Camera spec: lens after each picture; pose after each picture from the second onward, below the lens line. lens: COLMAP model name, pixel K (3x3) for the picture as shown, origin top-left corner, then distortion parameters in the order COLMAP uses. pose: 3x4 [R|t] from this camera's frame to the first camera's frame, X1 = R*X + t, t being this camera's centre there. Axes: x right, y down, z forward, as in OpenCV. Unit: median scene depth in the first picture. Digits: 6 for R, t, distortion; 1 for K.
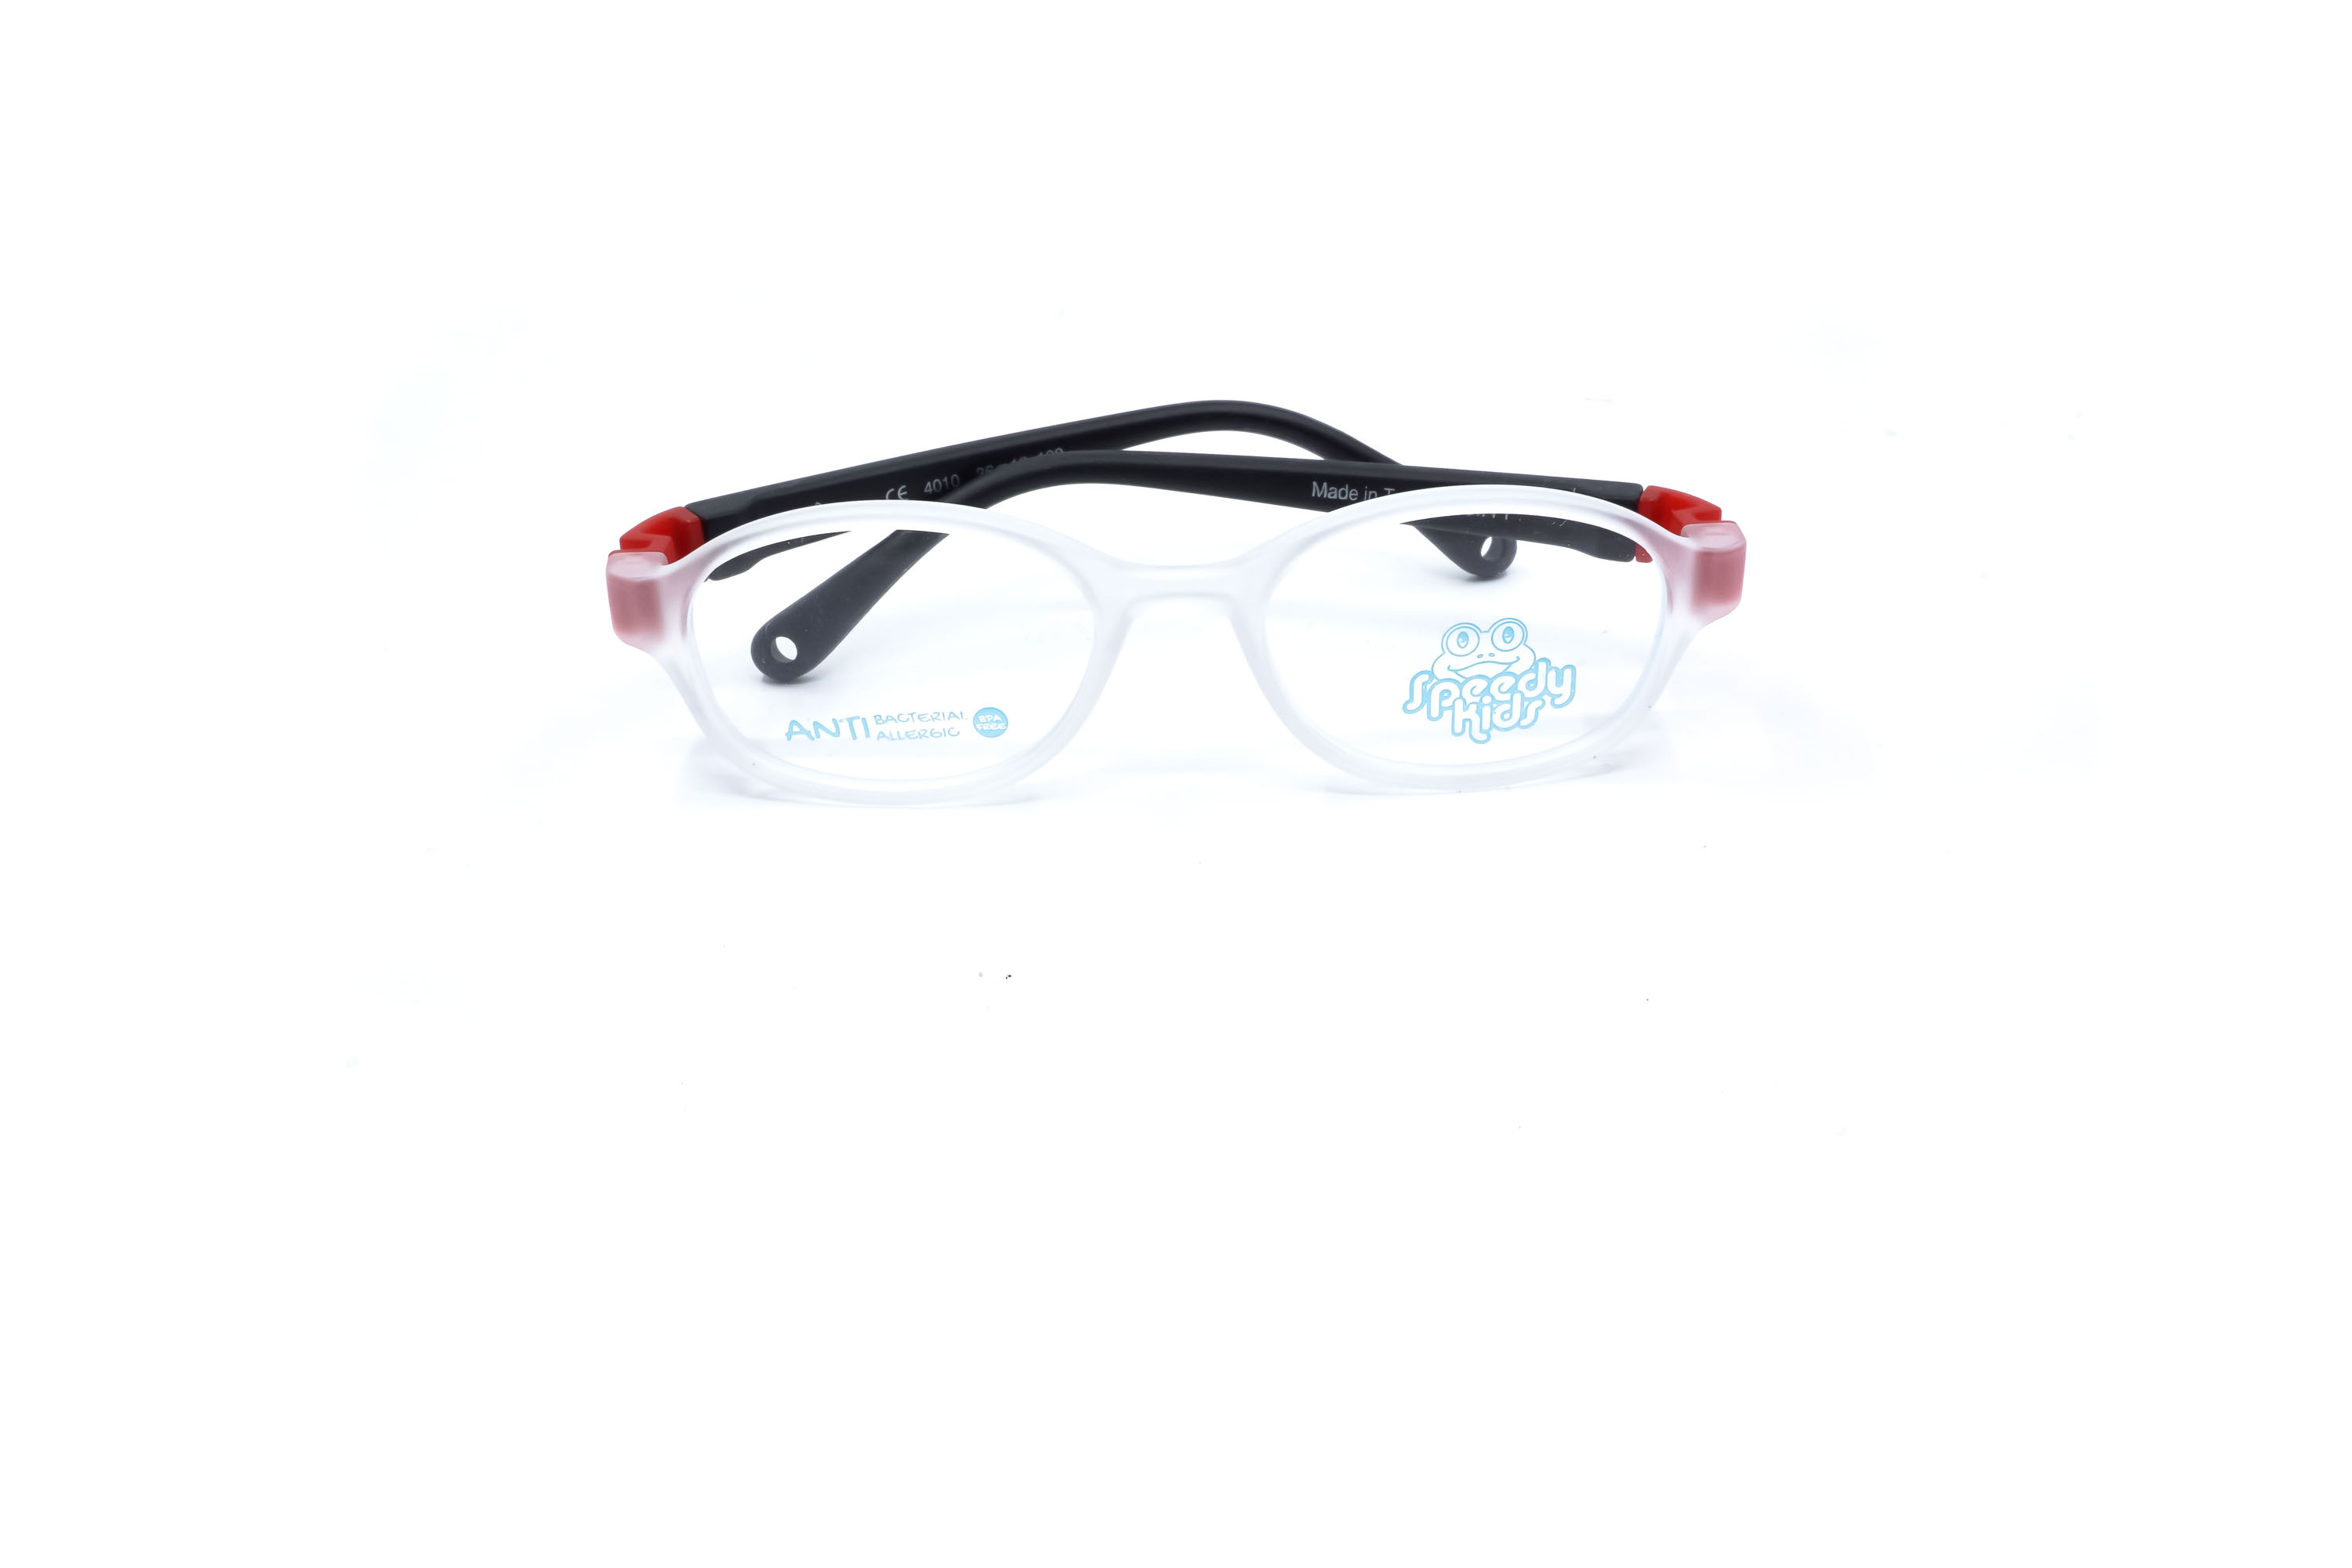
lens RADIAL K [[2432.2, 0, 1176.0], [0, 2432.2, 784.0], [0, 0, 1]] dist [-0.001459, 0.000159]
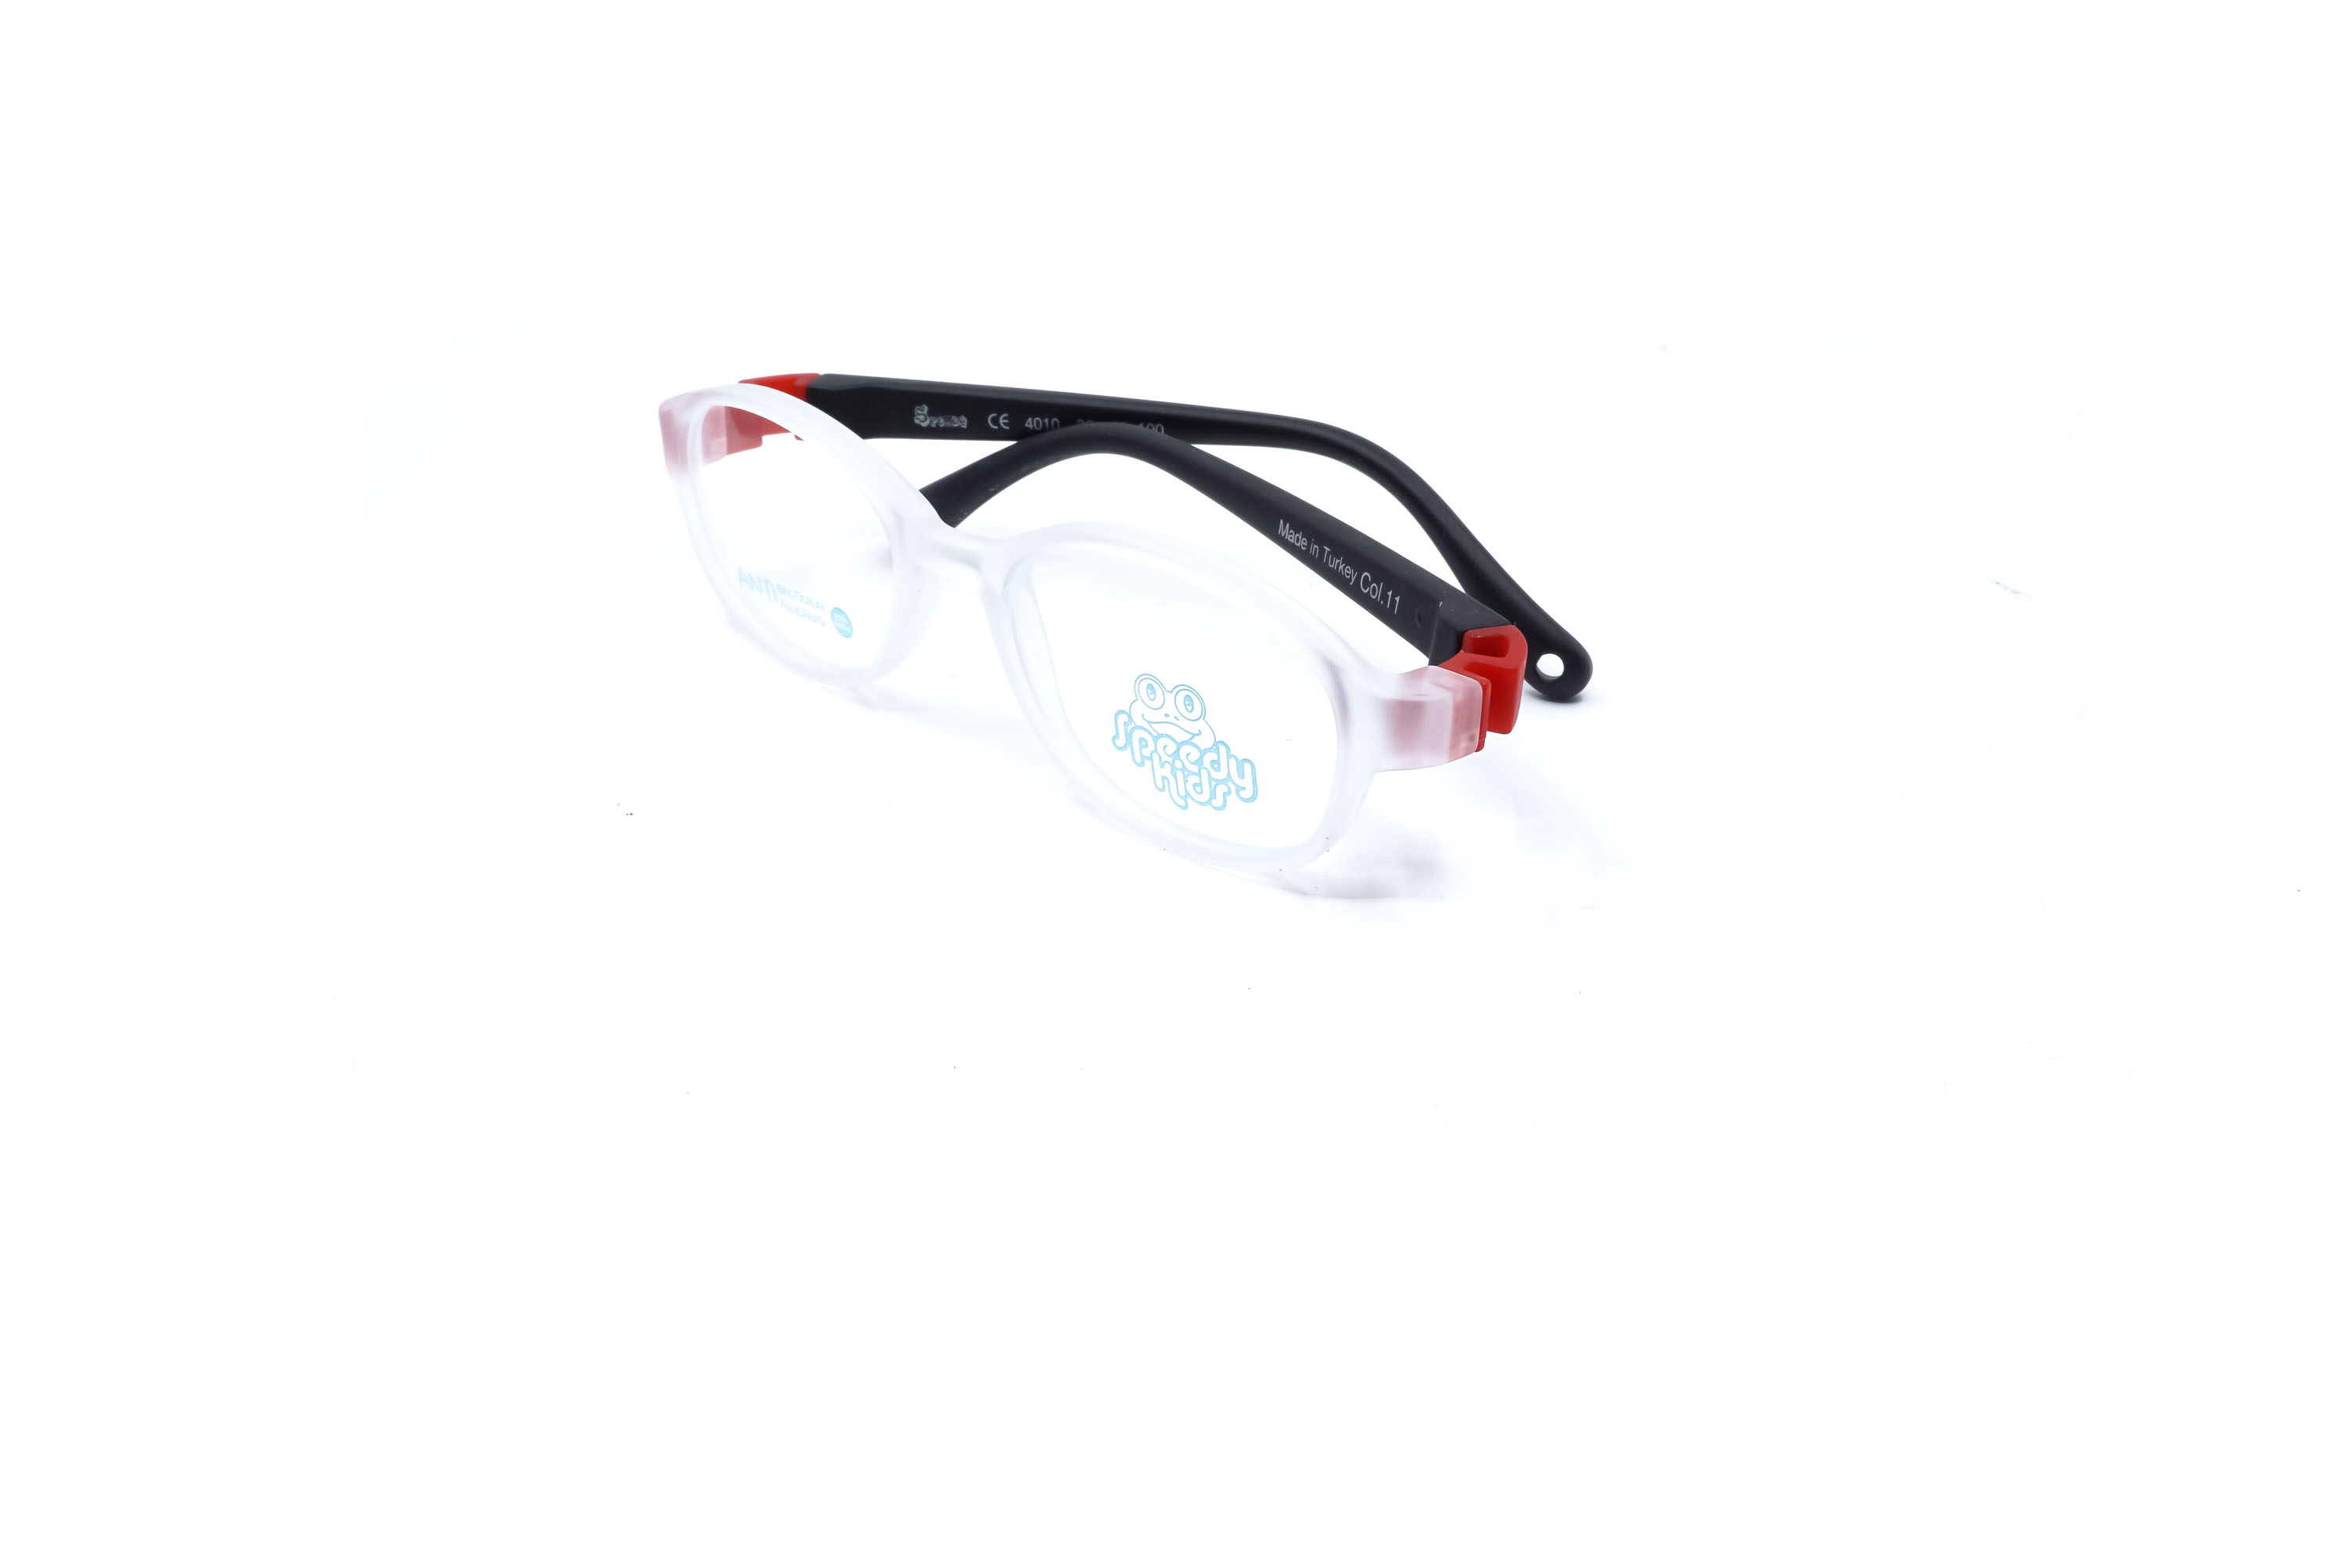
lens RADIAL K [[2397.9, 0, 1190.7], [0, 2397.9, 834.9], [0, 0, 1]] dist [-0.001730, -0.002603]
pose [[0.711611, 0.367315, -0.598907, 0.708051], [-0.346546, 0.925042, 0.155576, -0.157632], [0.611159, 0.096839, 0.785562, 0.262195]]
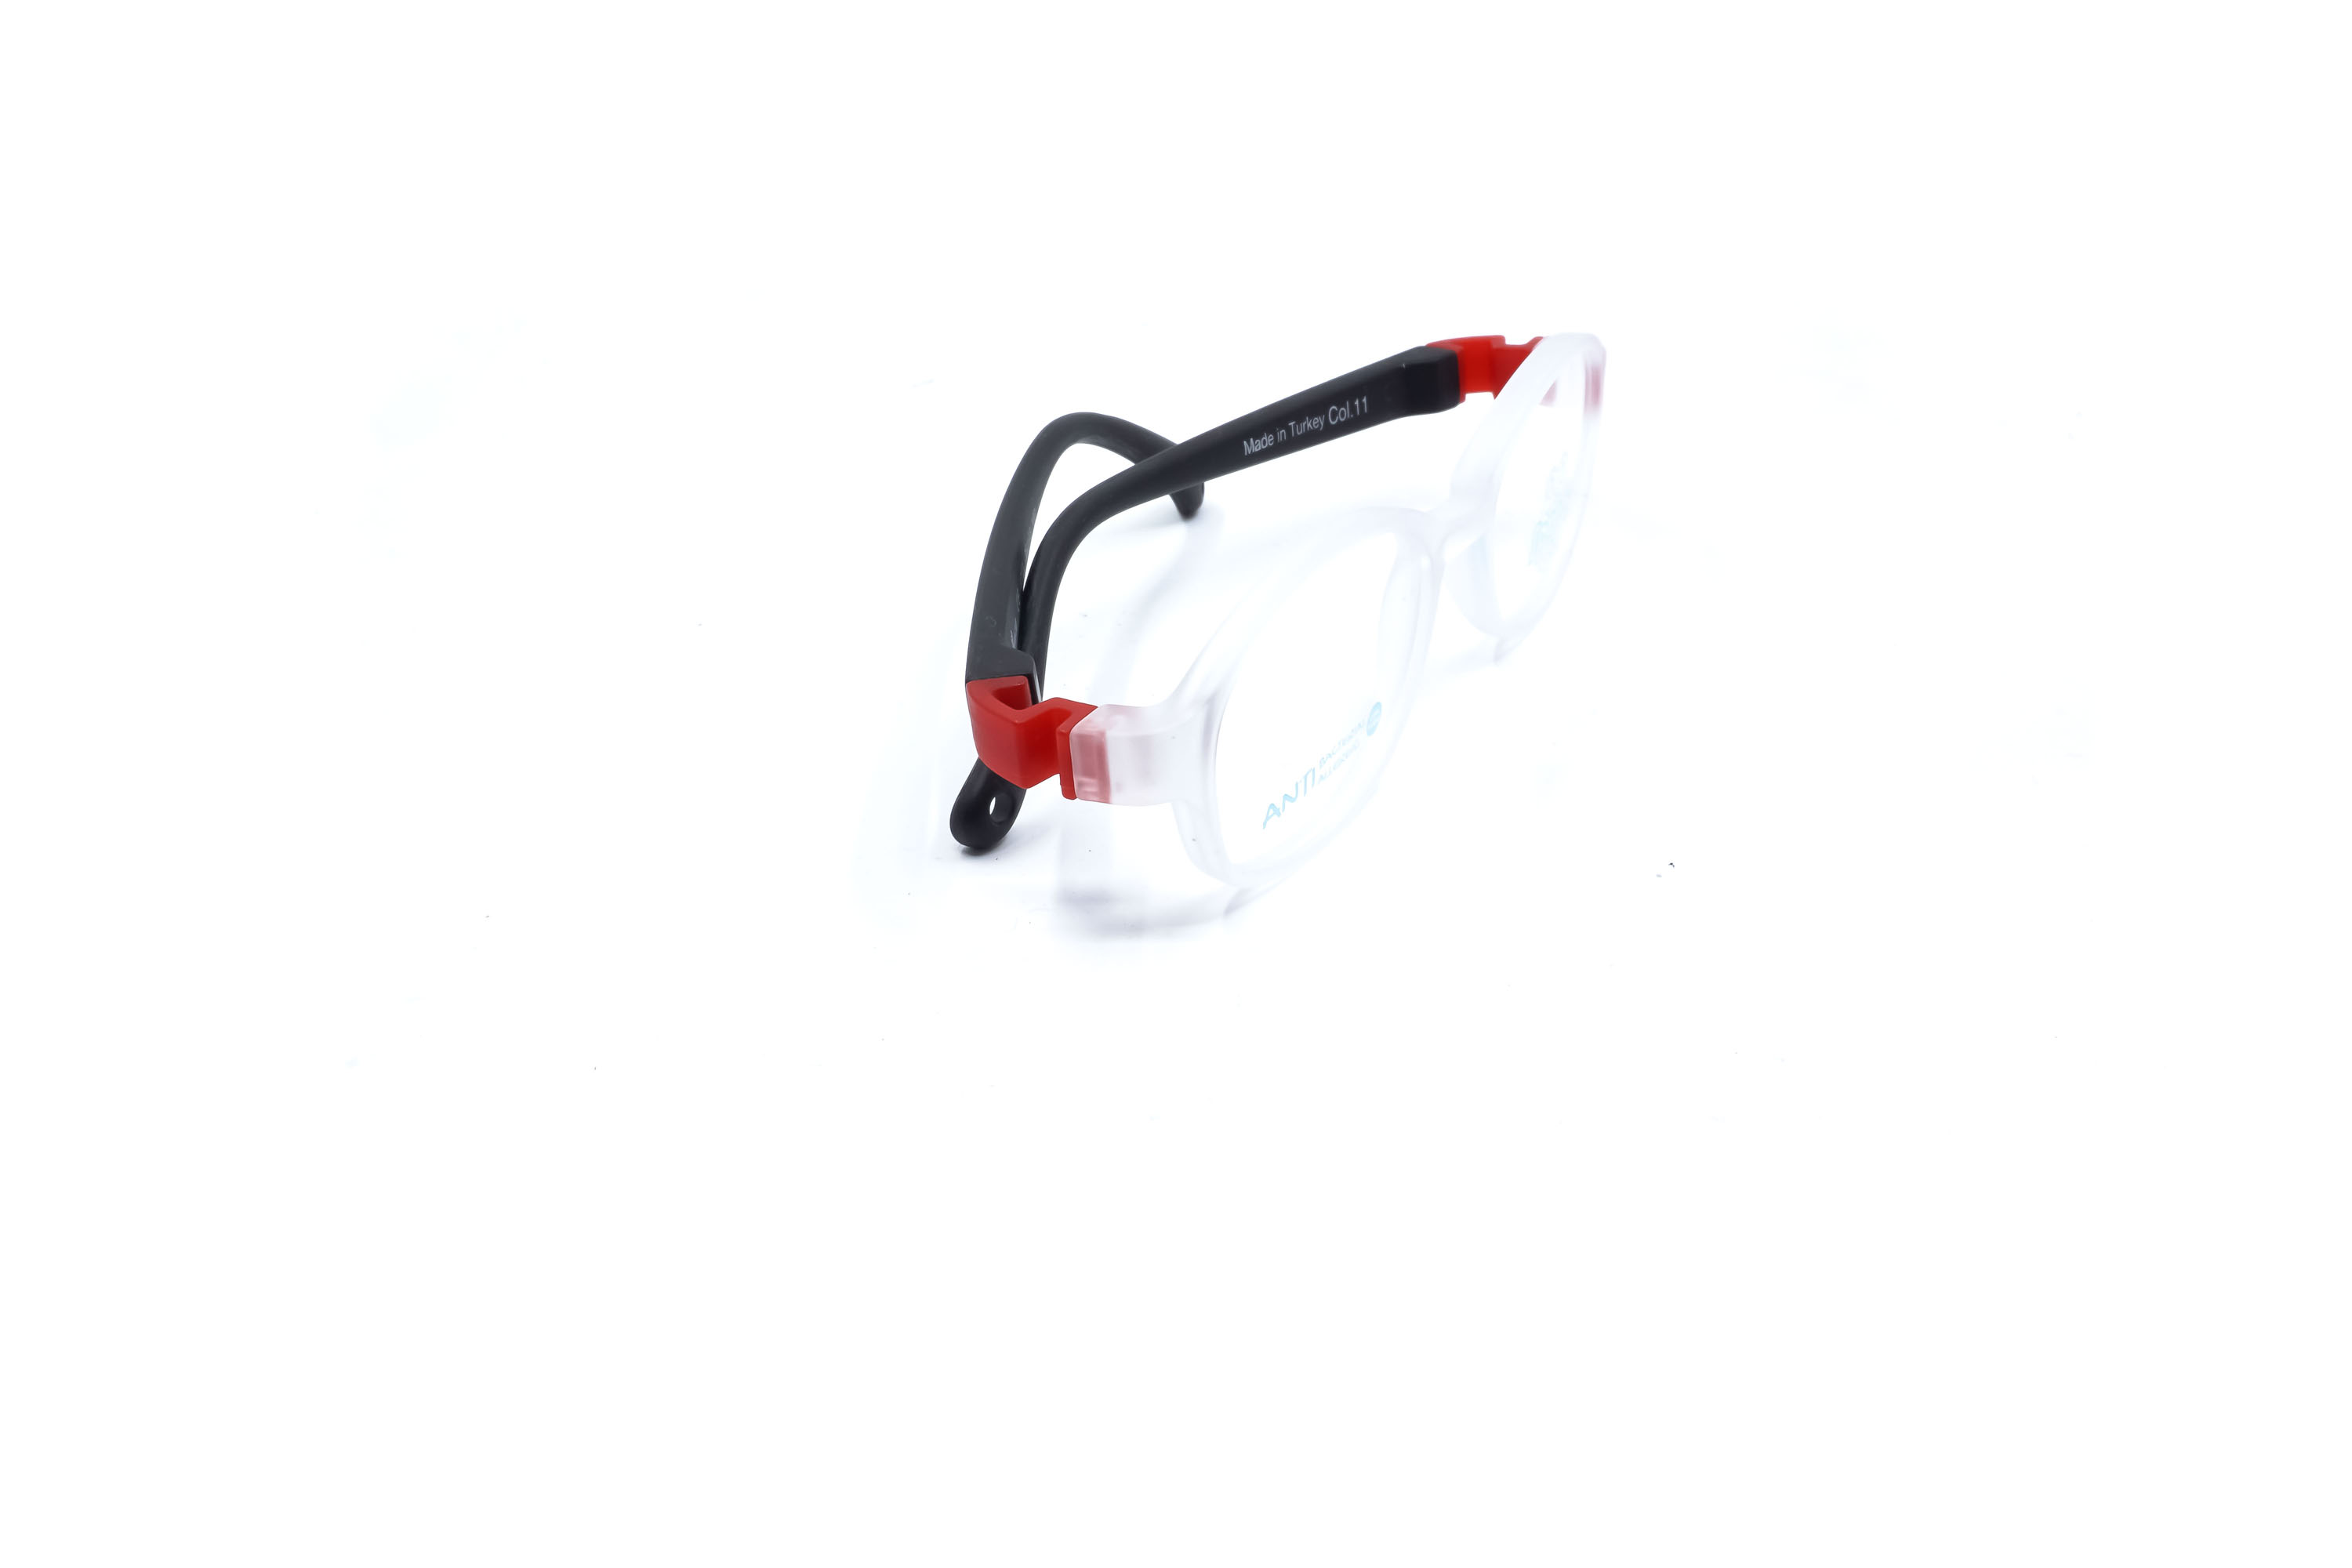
lens RADIAL K [[2432.2, 0, 1176.0], [0, 2432.2, 784.0], [0, 0, 1]] dist [-0.001459, 0.000159]
pose [[0.505218, -0.418478, 0.754739, -0.878814], [0.430443, 0.880202, 0.199907, -0.235551], [-0.747979, 0.223875, 0.624825, 0.441210]]
